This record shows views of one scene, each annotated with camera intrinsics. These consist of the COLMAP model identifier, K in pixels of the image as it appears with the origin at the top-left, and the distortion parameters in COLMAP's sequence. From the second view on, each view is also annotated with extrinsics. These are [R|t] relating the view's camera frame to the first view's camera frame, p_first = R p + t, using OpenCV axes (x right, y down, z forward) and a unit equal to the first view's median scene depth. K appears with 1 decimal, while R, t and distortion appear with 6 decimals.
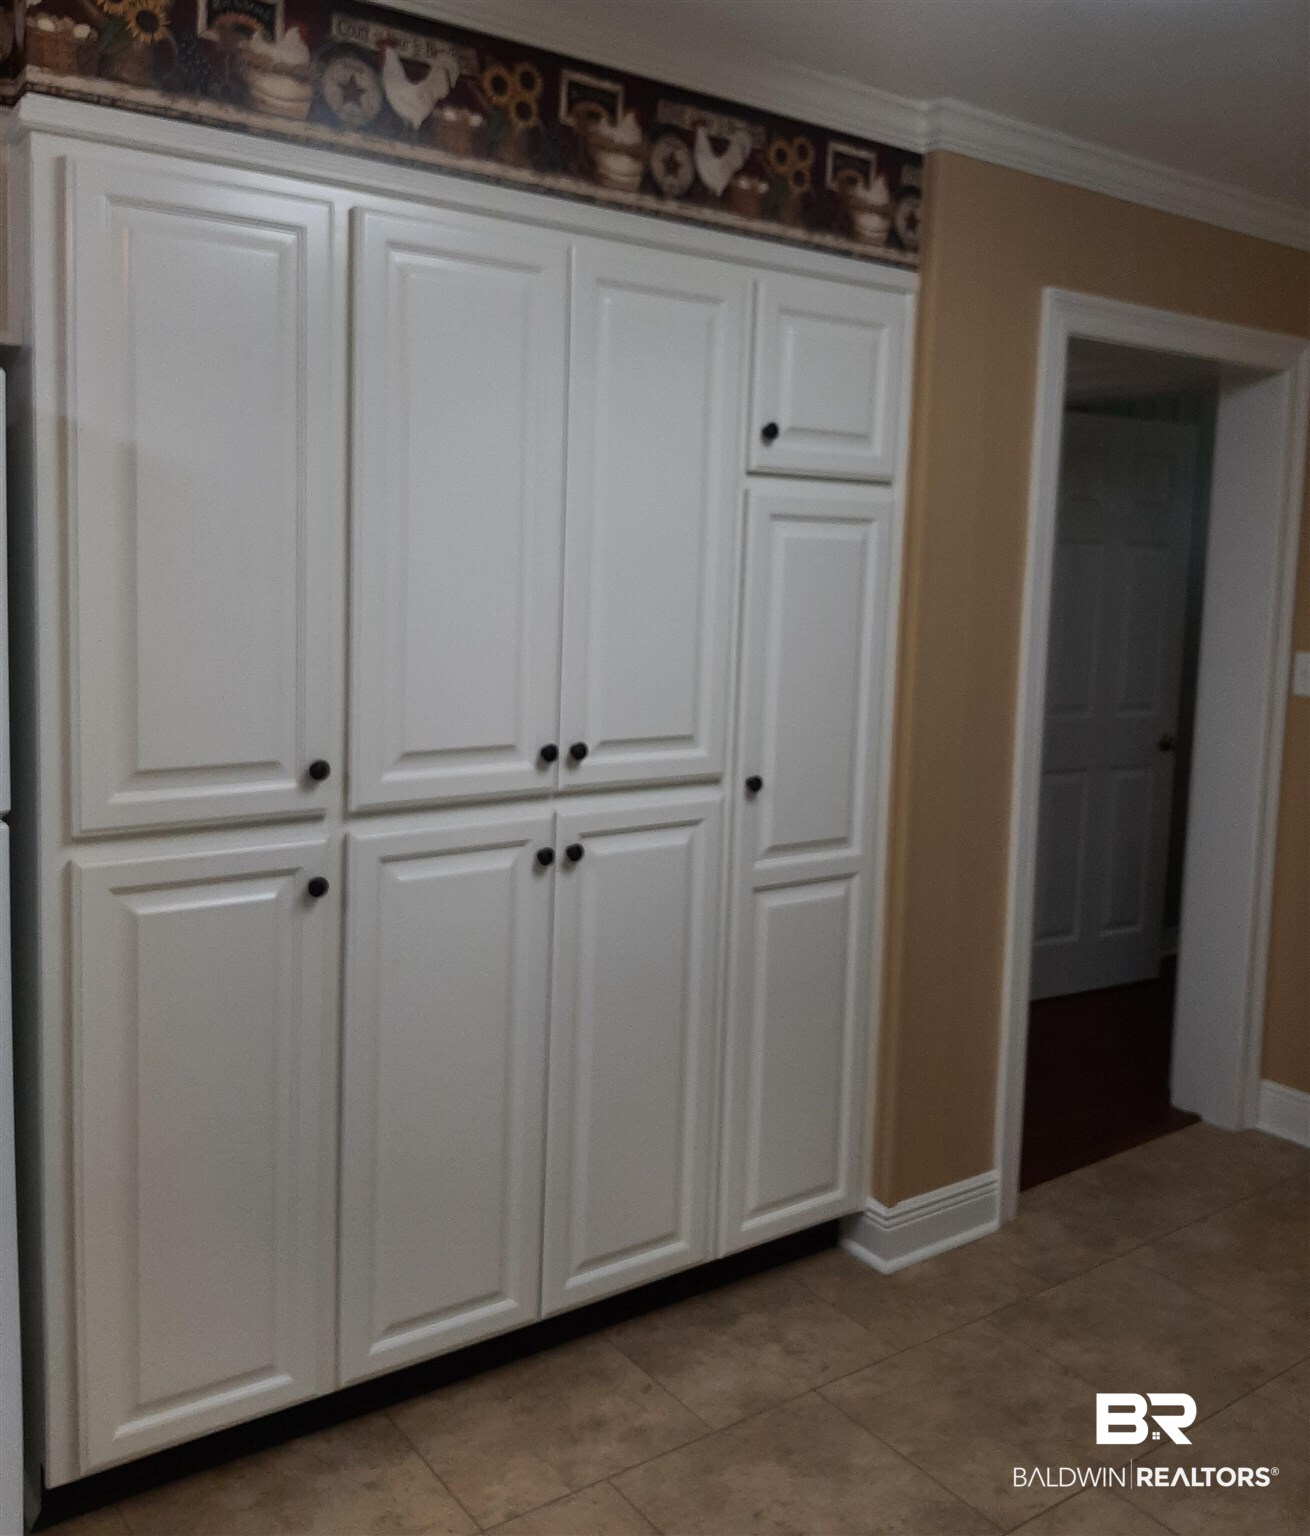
lens RADIAL K [[1524.2, 0, 656.6], [0, 1524.2, 740.0], [0, 0, 1]] dist [0.134871, -0.333930]
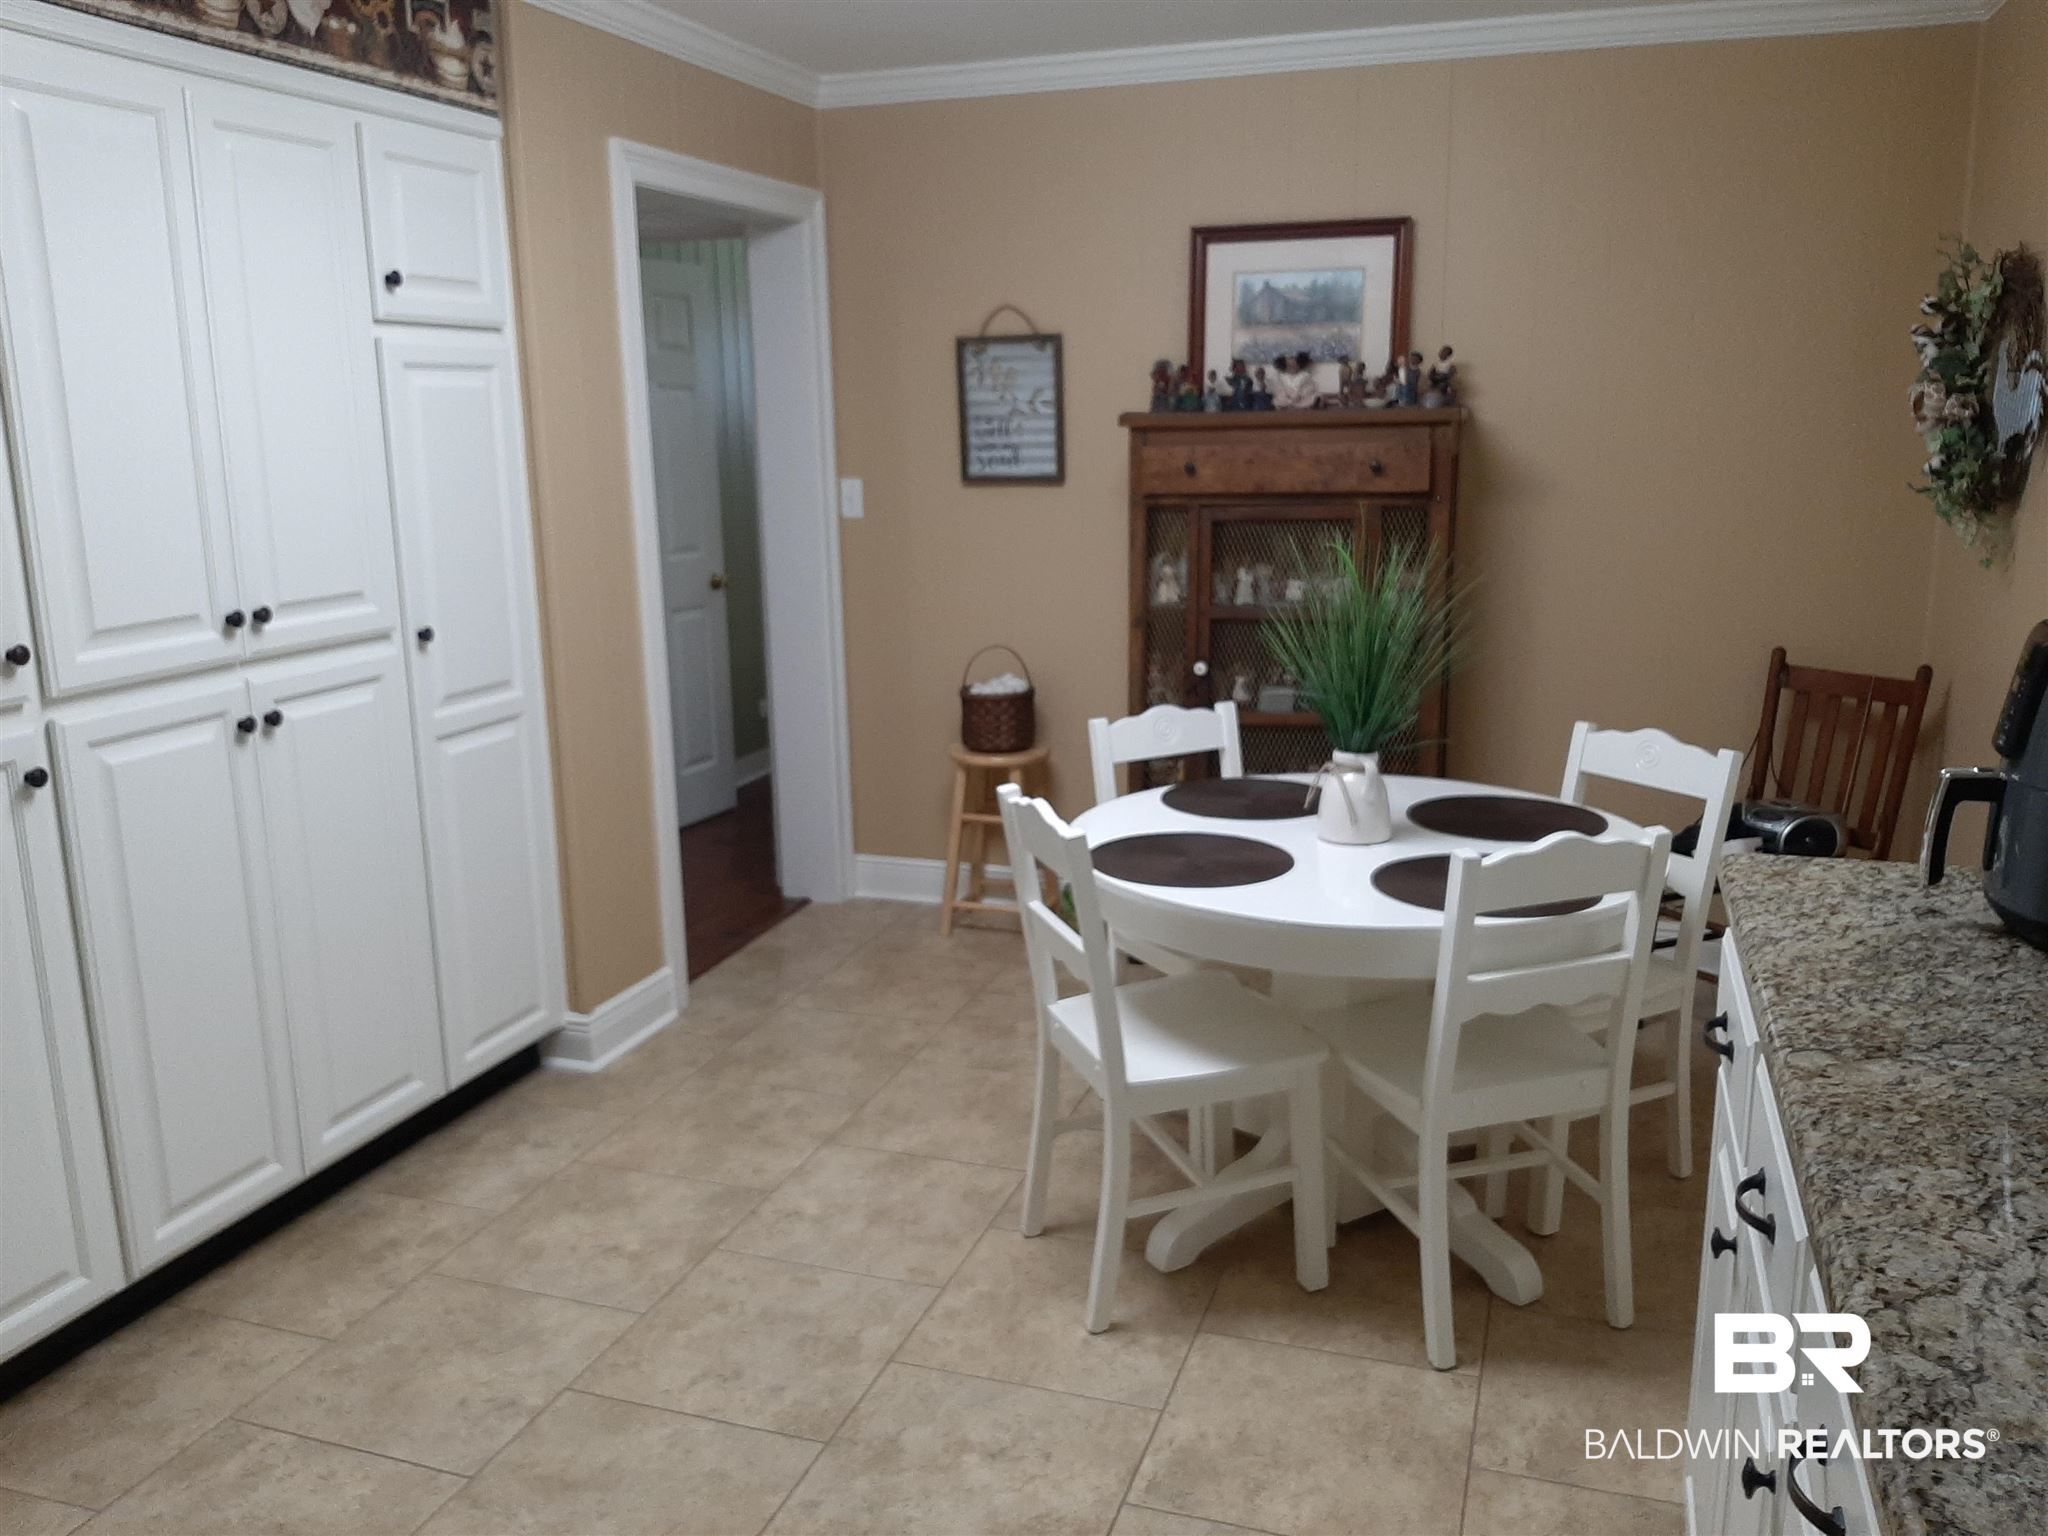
lens RADIAL K [[1633.9, 0, 1024.0], [0, 1633.9, 768.0], [0, 0, 1]] dist [0.068818, -0.121615]
pose [[0.843315, -0.152386, 0.515363, -0.188891], [0.098274, 0.986514, 0.130889, 0.012875], [-0.528358, -0.059734, 0.846917, -0.151513]]
